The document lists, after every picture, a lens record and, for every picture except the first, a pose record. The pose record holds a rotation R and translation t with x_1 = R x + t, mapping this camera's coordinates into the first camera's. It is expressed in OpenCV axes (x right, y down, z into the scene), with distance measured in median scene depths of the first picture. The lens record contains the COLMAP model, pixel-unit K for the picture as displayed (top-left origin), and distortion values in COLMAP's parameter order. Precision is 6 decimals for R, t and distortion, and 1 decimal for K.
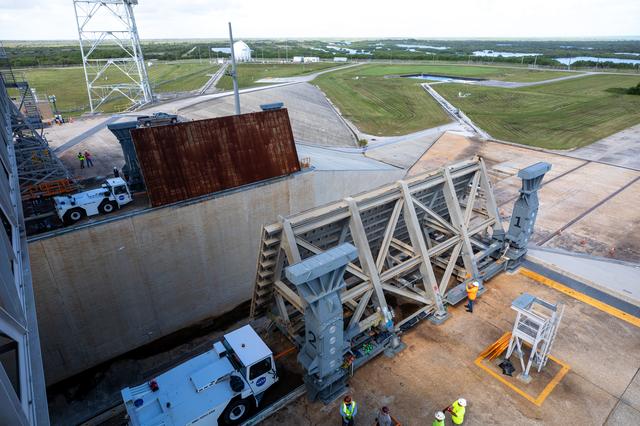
lens RADIAL K [[377.8, 0, 320.5], [0, 377.8, 211.0], [0, 0, 1]] dist [-0.021799, 0.007600]
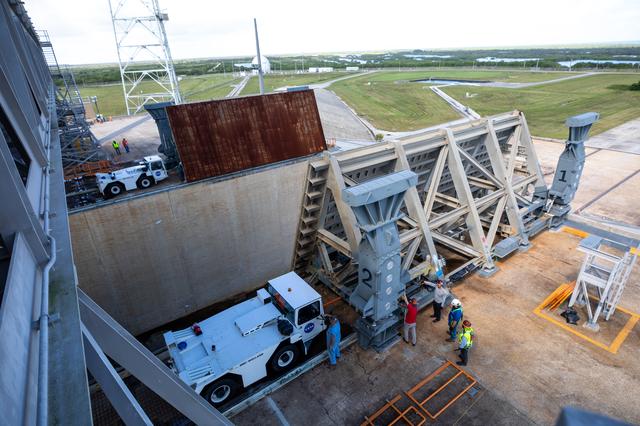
lens RADIAL K [[347.0, 0, 319.1], [0, 347.0, 212.5], [0, 0, 1]] dist [-0.030330, 0.007108]
pose [[0.998793, -0.015964, -0.046448, -0.044936], [0.016086, 0.999868, 0.002258, 0.083352], [0.046405, -0.003002, 0.998918, 0.072266]]
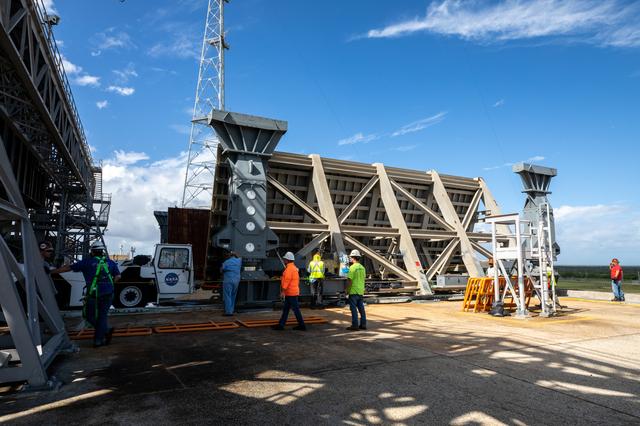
lens RADIAL K [[389.1, 0, 318.1], [0, 389.1, 211.7], [0, 0, 1]] dist [-0.000347, 0.000114]
pose [[0.979323, -0.013292, -0.201864, 0.173996], [-0.097307, 0.843875, -0.527642, 0.379570], [0.177362, 0.536375, 0.825133, 0.126205]]
